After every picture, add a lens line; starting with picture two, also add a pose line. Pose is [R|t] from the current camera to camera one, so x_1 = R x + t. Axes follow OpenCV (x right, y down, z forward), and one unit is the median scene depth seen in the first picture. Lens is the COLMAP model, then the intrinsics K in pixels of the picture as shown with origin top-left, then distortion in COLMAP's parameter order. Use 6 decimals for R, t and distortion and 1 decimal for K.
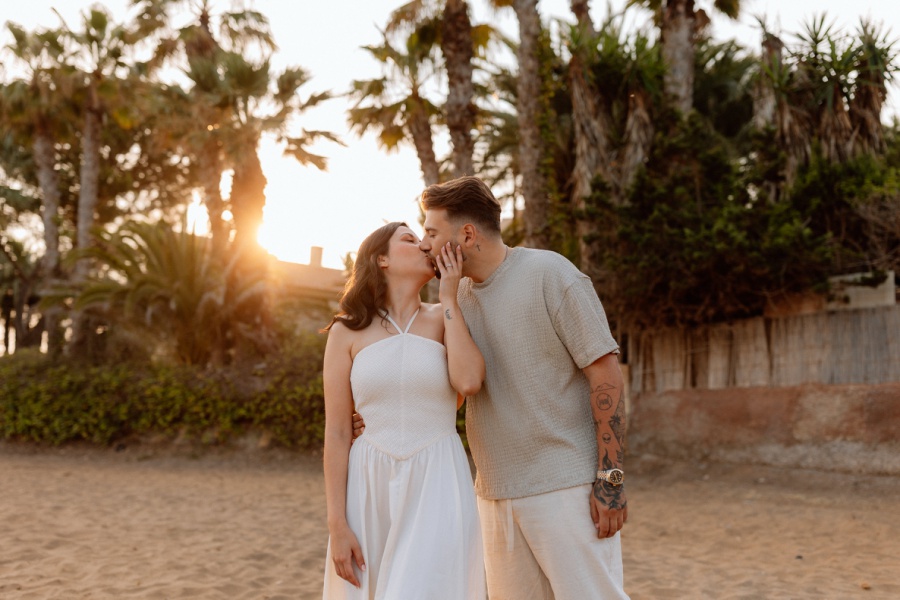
lens RADIAL K [[903.3, 0, 435.6], [0, 903.3, 298.8], [0, 0, 1]] dist [0.006517, -0.018904]
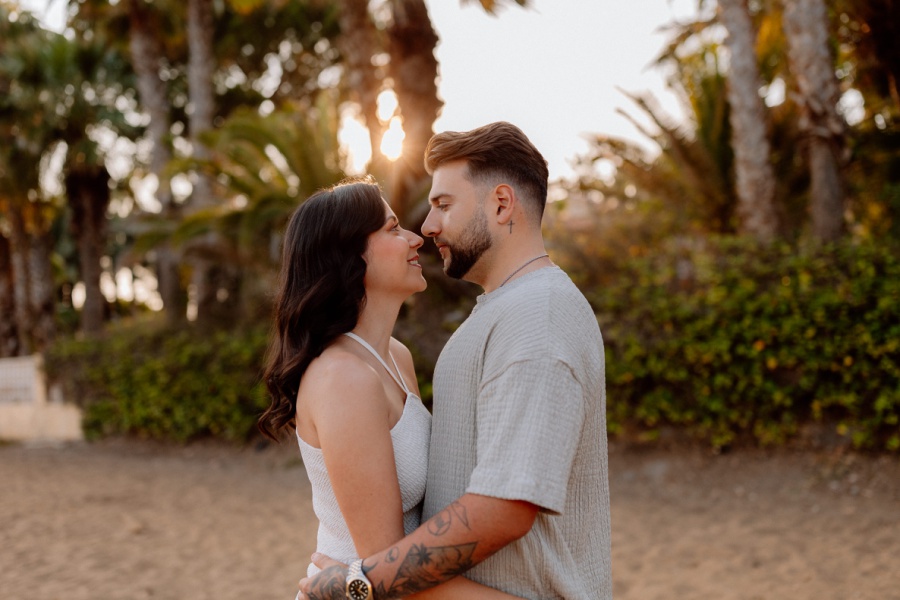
lens RADIAL K [[898.2, 0, 446.5], [0, 898.2, 304.9], [0, 0, 1]] dist [0.003173, -0.009889]
pose [[0.982980, -0.063643, -0.172335, -0.086093], [0.074559, 0.995551, 0.057618, 0.028275], [0.167901, -0.069487, 0.983352, 0.359345]]
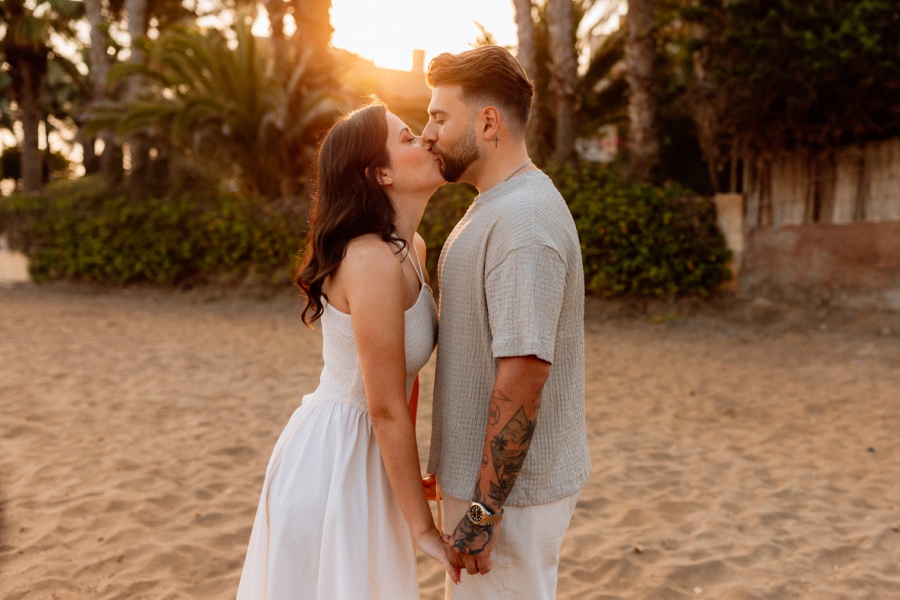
lens RADIAL K [[1004.8, 0, 517.3], [0, 1004.8, 295.5], [0, 0, 1]] dist [0.003114, -0.001044]
pose [[0.998234, -0.006361, -0.059056, 0.042018], [0.017399, 0.981949, 0.188343, -0.012040], [0.056792, -0.189038, 0.980326, 0.029089]]
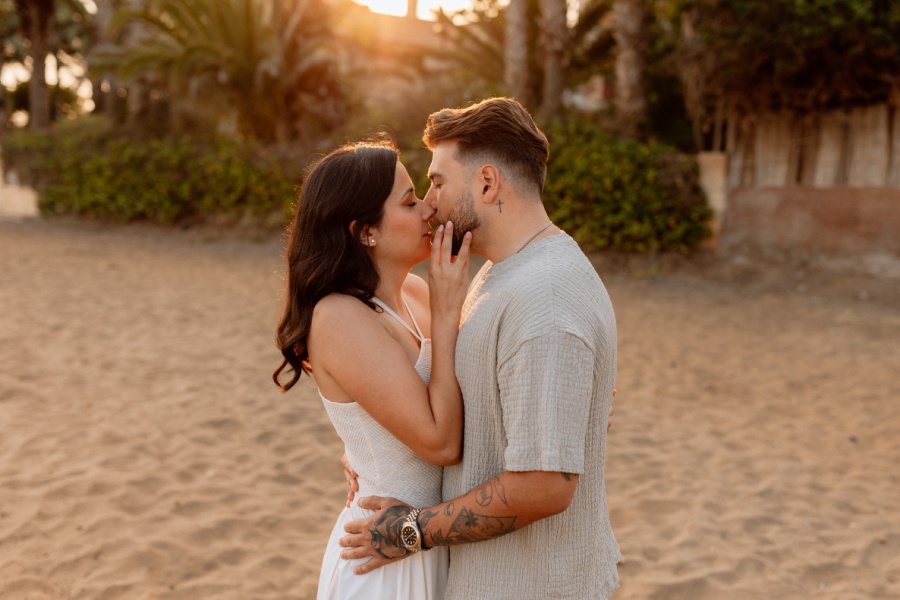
lens RADIAL K [[952.6, 0, 480.5], [0, 952.6, 282.3], [0, 0, 1]] dist [0.001220, -0.001442]
pose [[0.996495, 0.021271, -0.080897, 0.040732], [-0.000973, 0.970011, 0.243060, -0.022664], [0.083641, -0.242130, 0.966632, 0.048470]]
